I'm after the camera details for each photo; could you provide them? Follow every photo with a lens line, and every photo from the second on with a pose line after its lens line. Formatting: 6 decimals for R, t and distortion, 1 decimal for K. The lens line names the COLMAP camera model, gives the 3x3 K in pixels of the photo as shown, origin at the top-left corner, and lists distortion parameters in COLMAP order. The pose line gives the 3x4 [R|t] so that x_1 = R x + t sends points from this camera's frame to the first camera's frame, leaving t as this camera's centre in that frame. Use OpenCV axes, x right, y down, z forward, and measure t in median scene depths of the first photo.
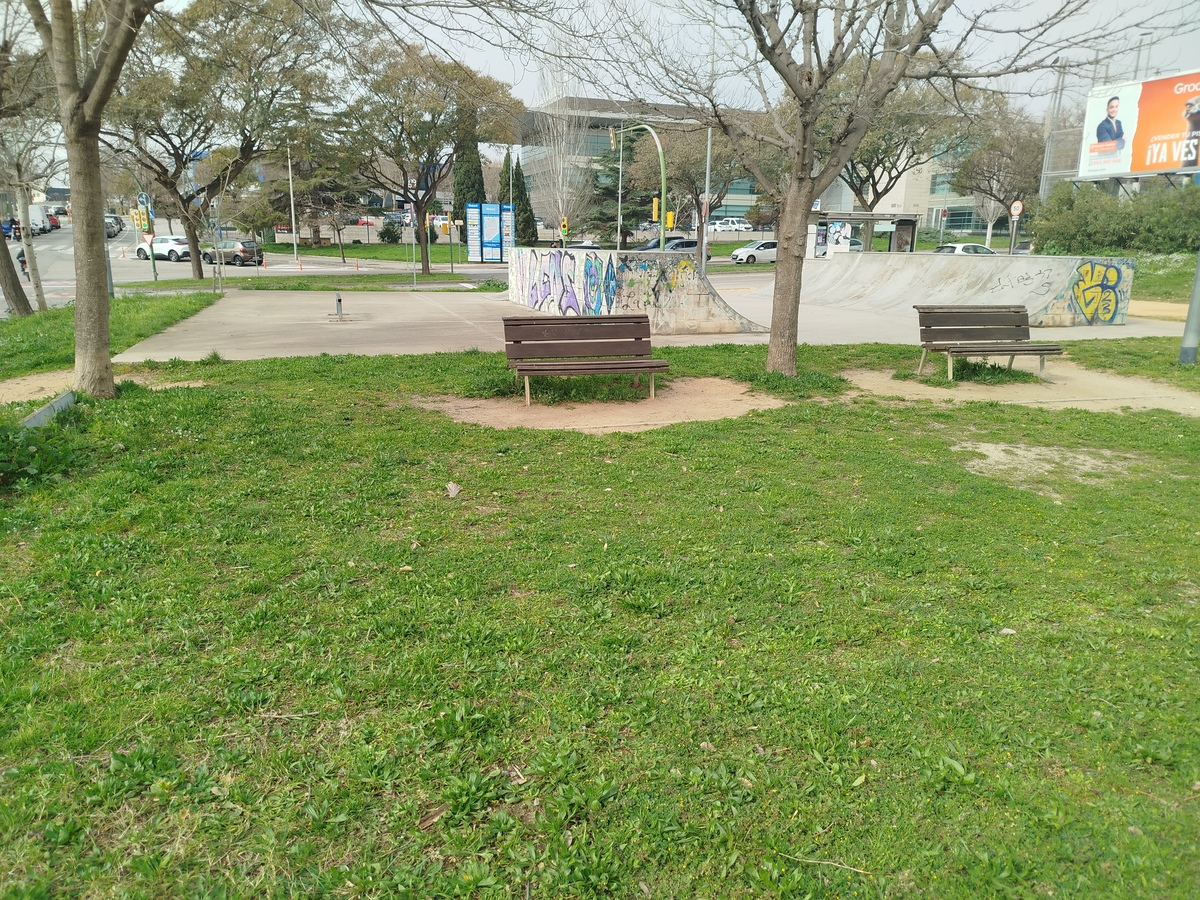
lens RADIAL K [[832.7, 0, 576.7], [0, 832.7, 452.8], [0, 0, 1]] dist [0.064070, -0.054611]
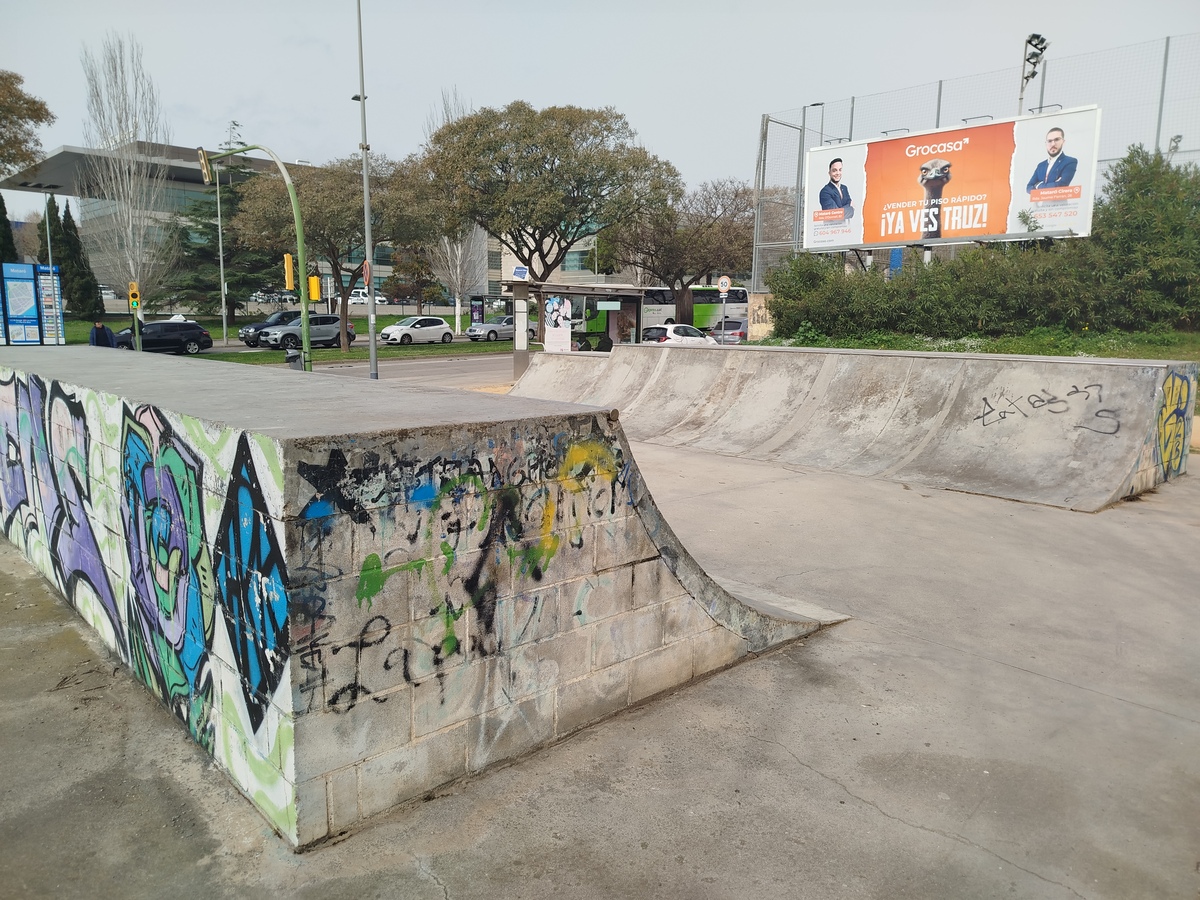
lens RADIAL K [[850.7, 0, 600.0], [0, 850.7, 450.0], [0, 0, 1]] dist [0.104637, -0.123467]
pose [[0.897756, -0.069810, 0.434926, 0.011967], [0.108750, 0.991924, -0.065263, -0.092672], [-0.426858, 0.105889, 0.898098, 0.340869]]
